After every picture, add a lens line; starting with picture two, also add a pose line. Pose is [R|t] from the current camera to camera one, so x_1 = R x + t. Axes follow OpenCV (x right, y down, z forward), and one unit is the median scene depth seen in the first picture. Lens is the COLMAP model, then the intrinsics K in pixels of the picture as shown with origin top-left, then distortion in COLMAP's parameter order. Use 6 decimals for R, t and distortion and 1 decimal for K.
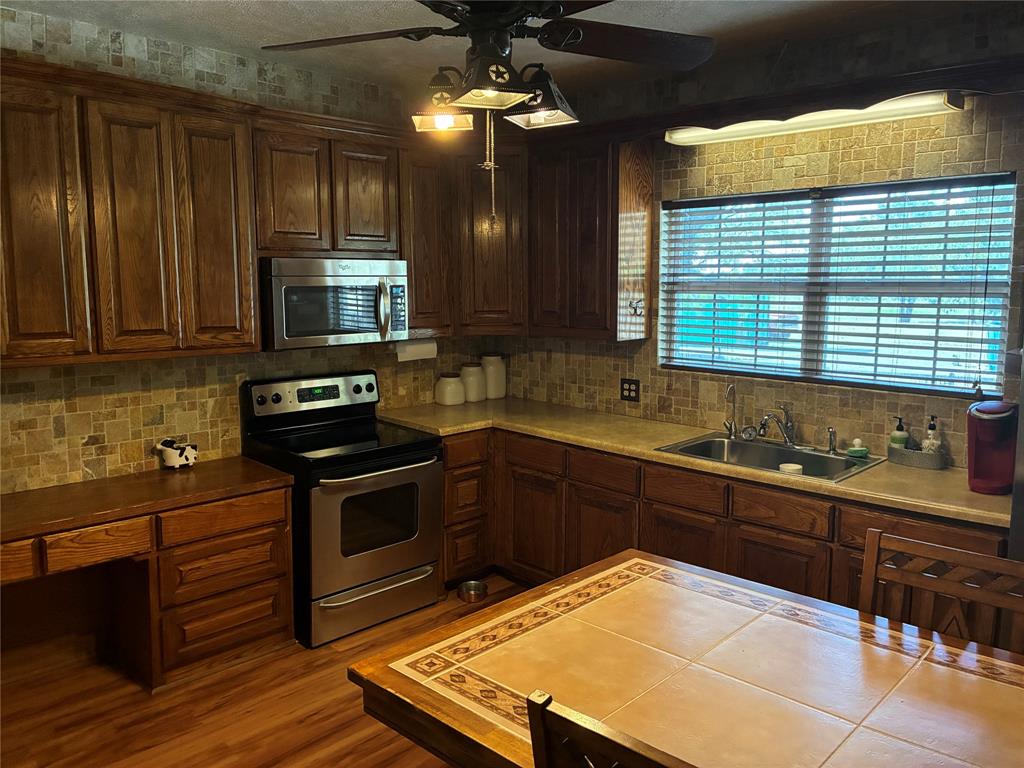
lens RADIAL K [[777.9, 0, 513.3], [0, 777.9, 379.4], [0, 0, 1]] dist [0.061303, -0.066506]
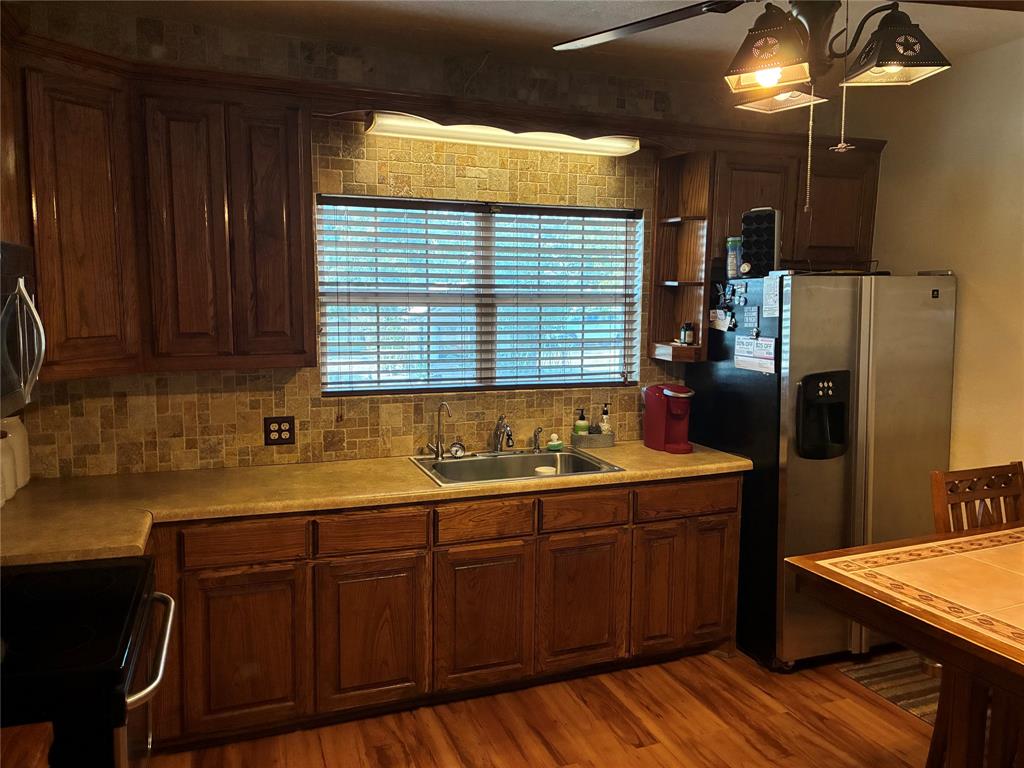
lens RADIAL K [[777.9, 0, 531.7], [0, 777.9, 377.4], [0, 0, 1]] dist [0.061303, -0.066506]
pose [[0.410815, -0.095877, 0.906663, -0.534600], [0.111417, 0.992281, 0.054446, -0.063705], [-0.904885, 0.078651, 0.418327, 0.528711]]
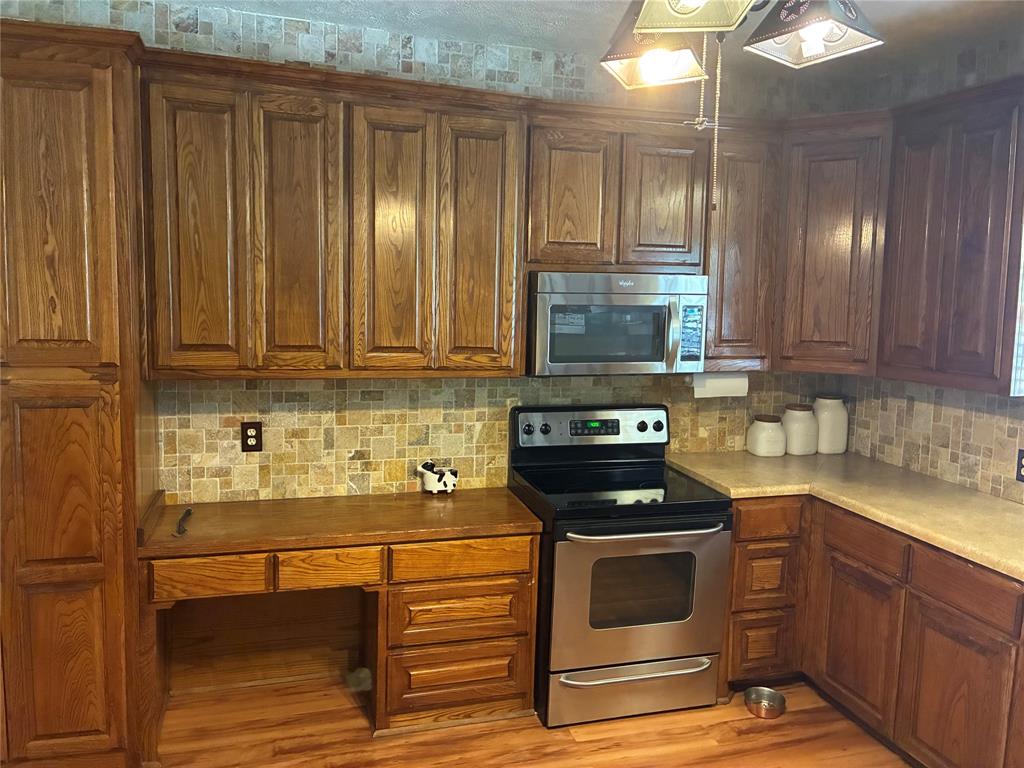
lens RADIAL K [[777.9, 0, 508.2], [0, 777.9, 378.9], [0, 0, 1]] dist [0.061303, -0.066506]
pose [[0.879642, 0.072983, -0.470004, 0.077177], [-0.082986, 0.996551, -0.000566, -0.030471], [0.468342, 0.039502, 0.882664, 0.206758]]
